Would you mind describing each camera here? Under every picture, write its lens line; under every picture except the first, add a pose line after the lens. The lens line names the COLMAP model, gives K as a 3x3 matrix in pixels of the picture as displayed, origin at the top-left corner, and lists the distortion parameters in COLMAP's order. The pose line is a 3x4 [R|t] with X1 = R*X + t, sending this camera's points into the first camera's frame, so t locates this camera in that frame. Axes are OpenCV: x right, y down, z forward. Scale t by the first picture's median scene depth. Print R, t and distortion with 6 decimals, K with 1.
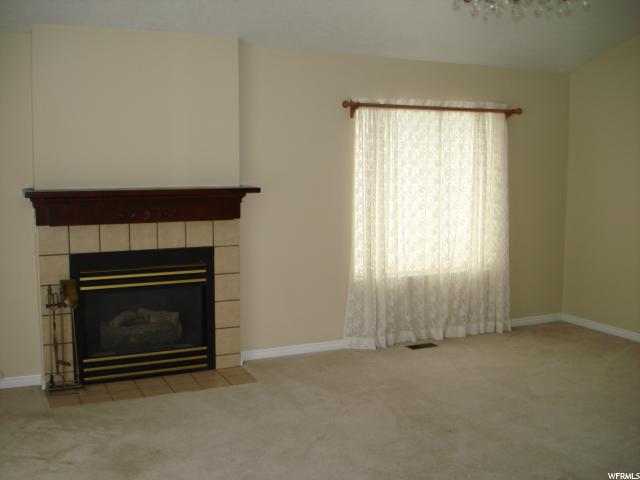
lens RADIAL K [[720.1, 0, 320.0], [0, 720.1, 240.0], [0, 0, 1]] dist [-0.113307, -0.027110]
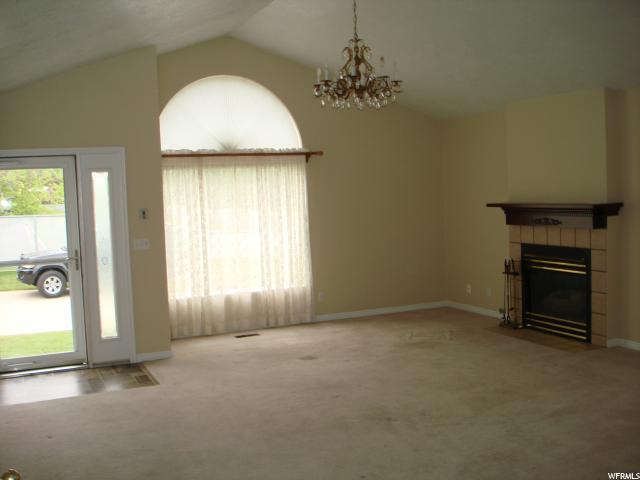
lens RADIAL K [[720.1, 0, 320.0], [0, 720.1, 240.0], [0, 0, 1]] dist [-0.113307, -0.027110]
pose [[-0.064206, 0.060931, -0.996075, 1.259498], [-0.073738, 0.995116, 0.065626, -0.058867], [0.995209, 0.077662, -0.059400, 0.629754]]
